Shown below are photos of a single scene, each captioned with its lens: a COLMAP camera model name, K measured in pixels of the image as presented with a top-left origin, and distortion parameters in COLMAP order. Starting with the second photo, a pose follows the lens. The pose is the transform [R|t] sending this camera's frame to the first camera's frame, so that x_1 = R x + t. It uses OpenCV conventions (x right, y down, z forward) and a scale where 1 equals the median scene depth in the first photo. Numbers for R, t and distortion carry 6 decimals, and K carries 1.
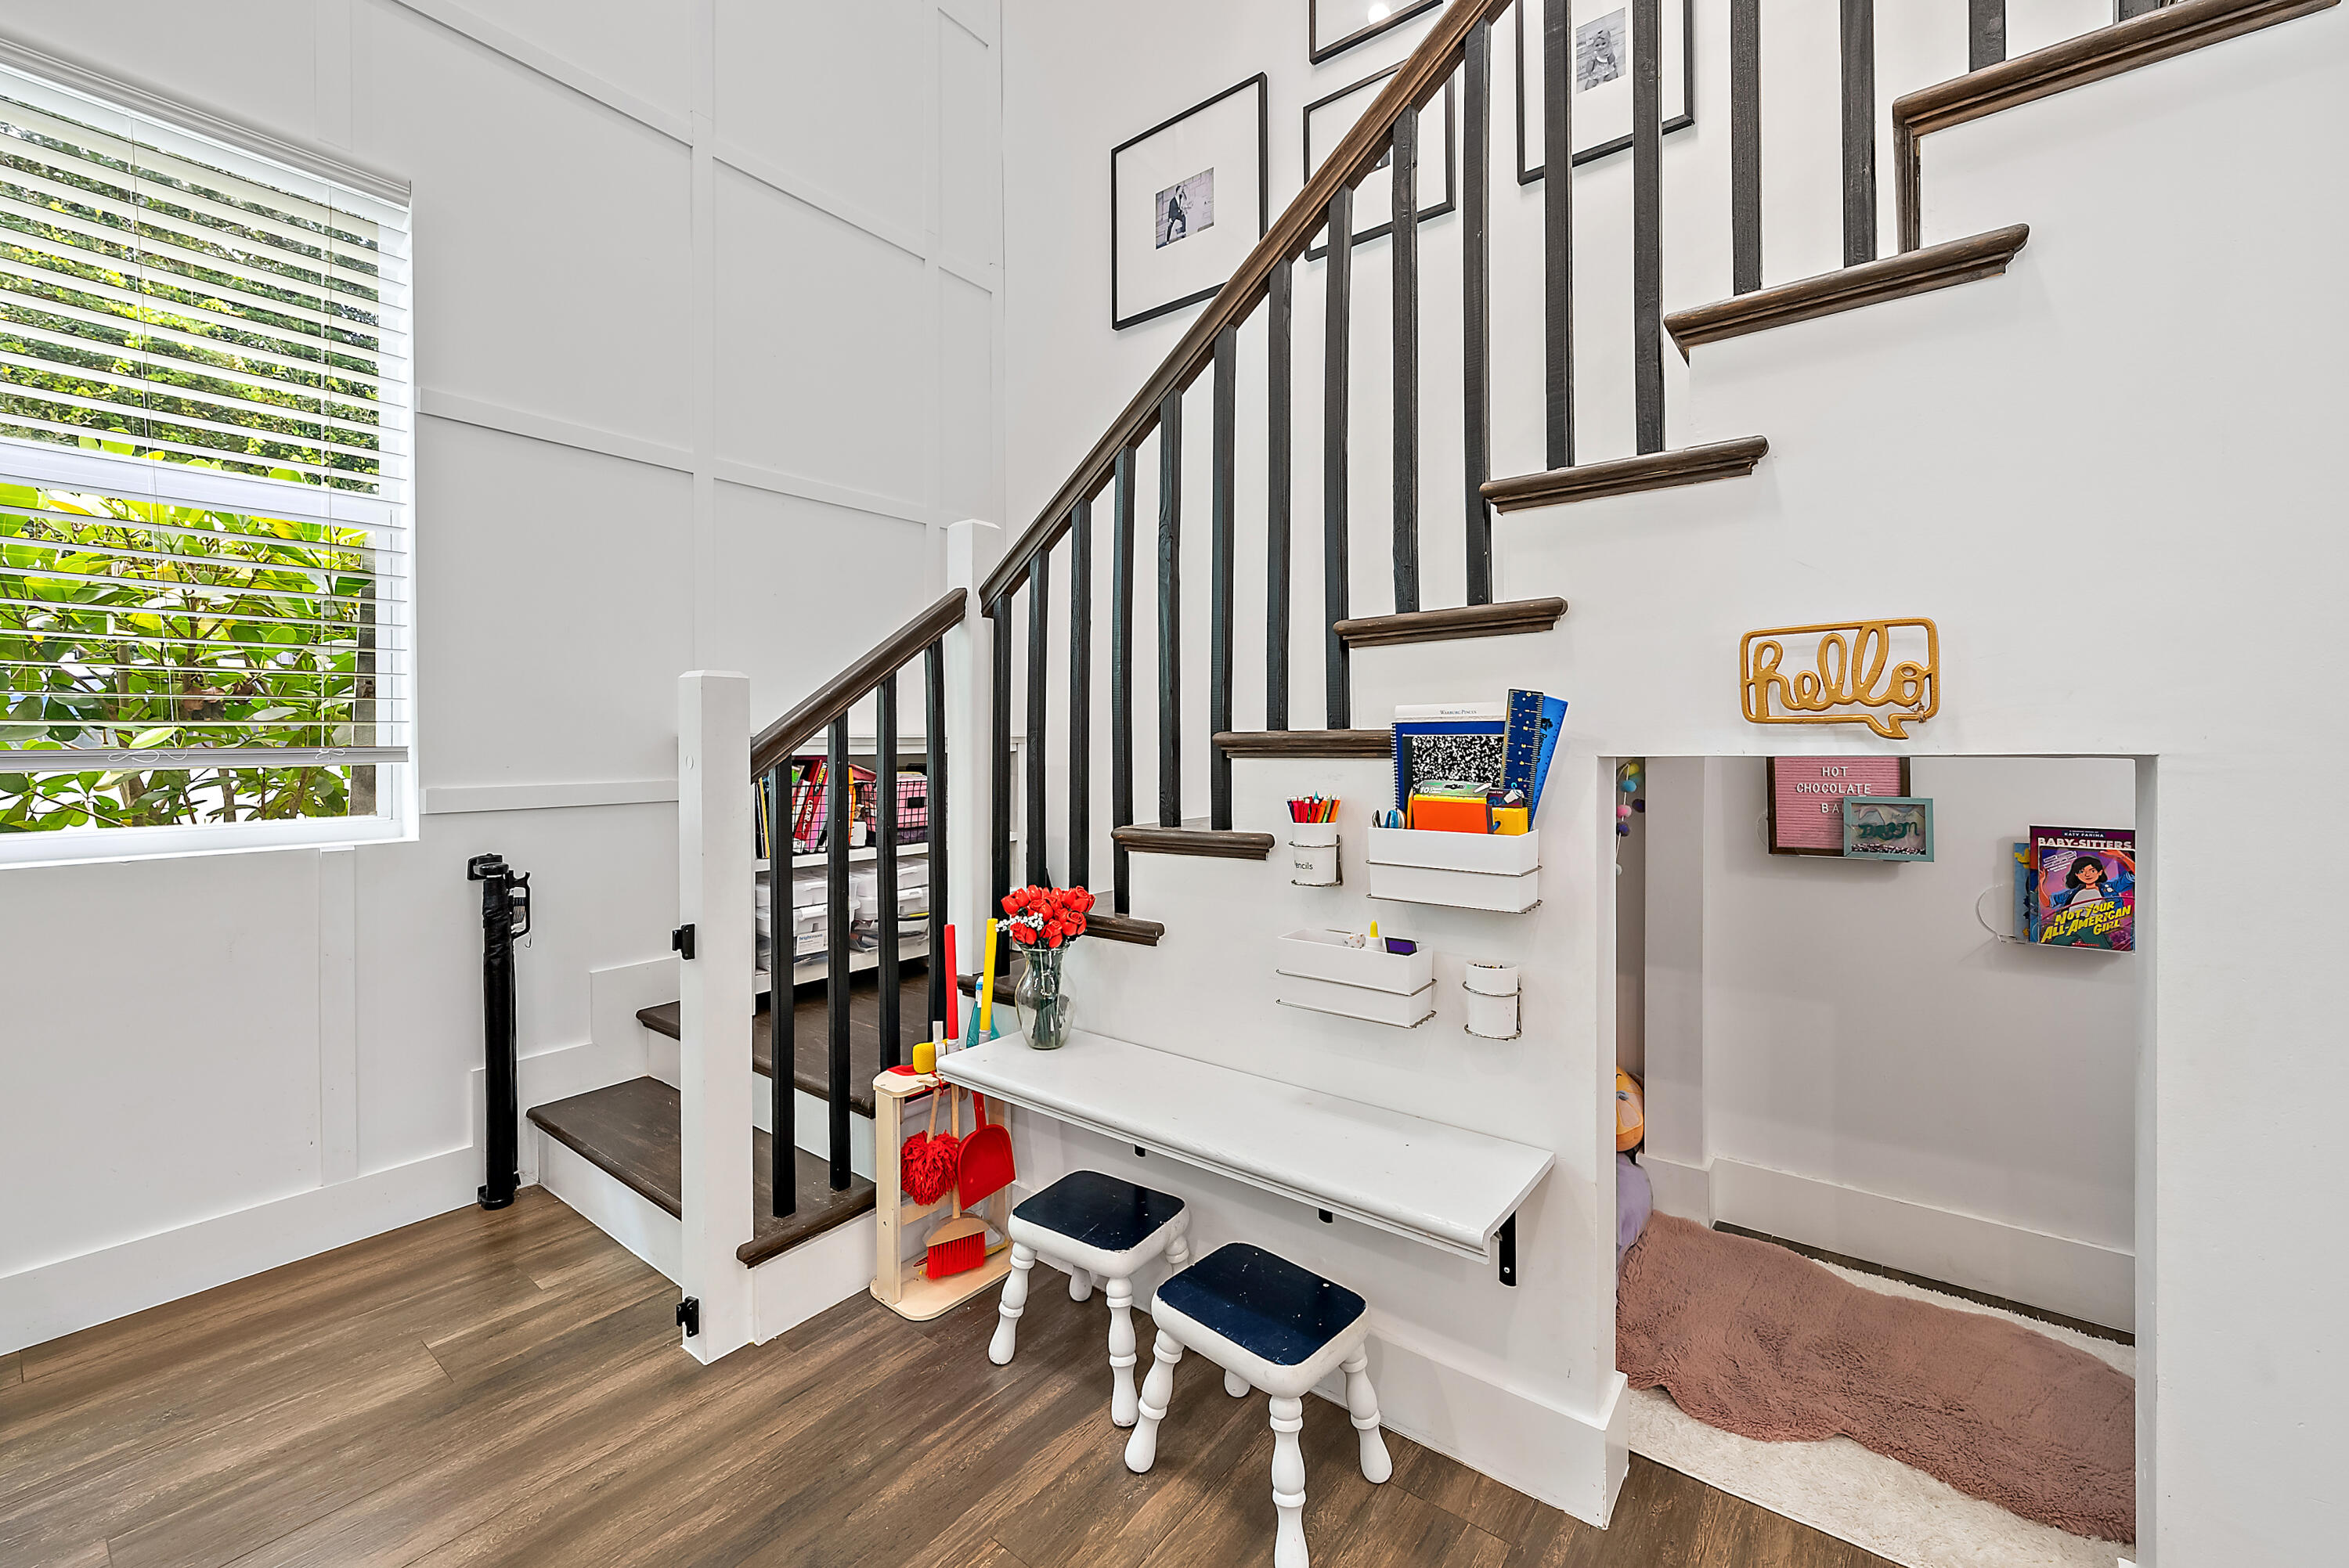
lens RADIAL K [[929.9, 0, 1177.6], [0, 929.9, 759.5], [0, 0, 1]] dist [0.001389, 0.000345]
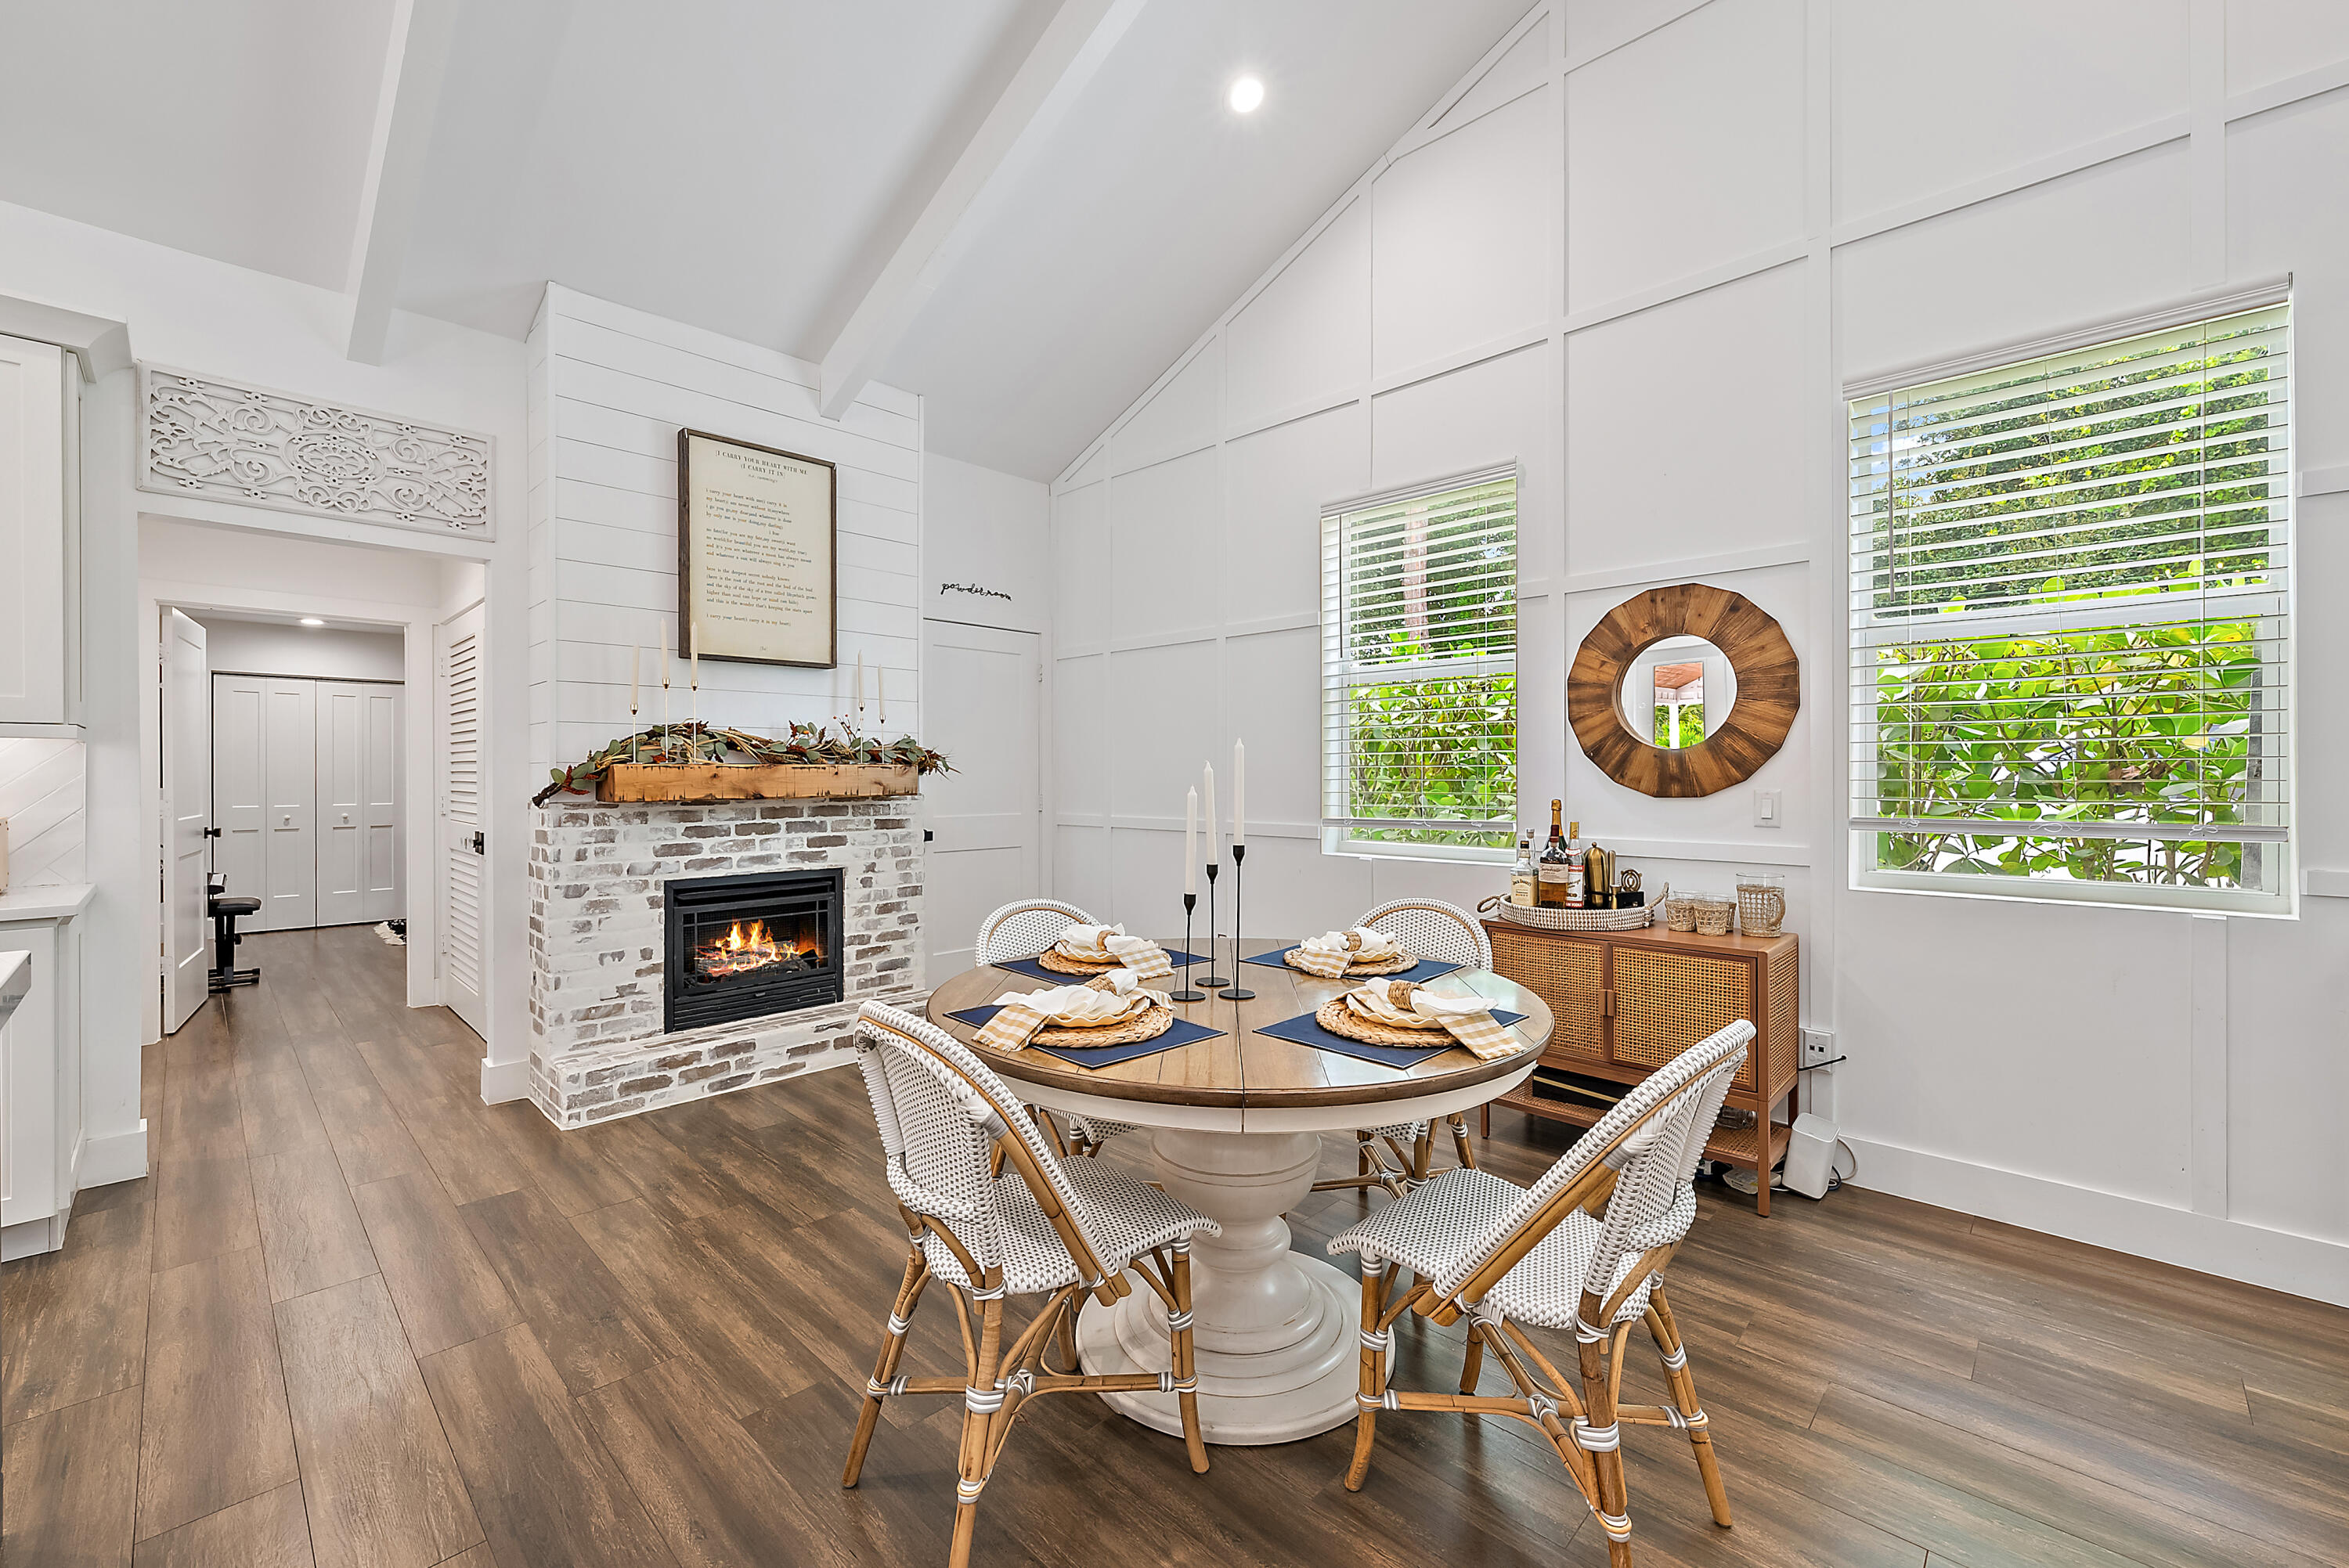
lens RADIAL K [[953.8, 0, 1180.2], [0, 953.8, 774.4], [0, 0, 1]] dist [0.000033, 0.000069]
pose [[-0.110898, 0.004038, -0.993824, 0.352595], [-0.011654, 0.999918, 0.005363, -0.063456], [0.993763, 0.012177, -0.110842, -0.099383]]
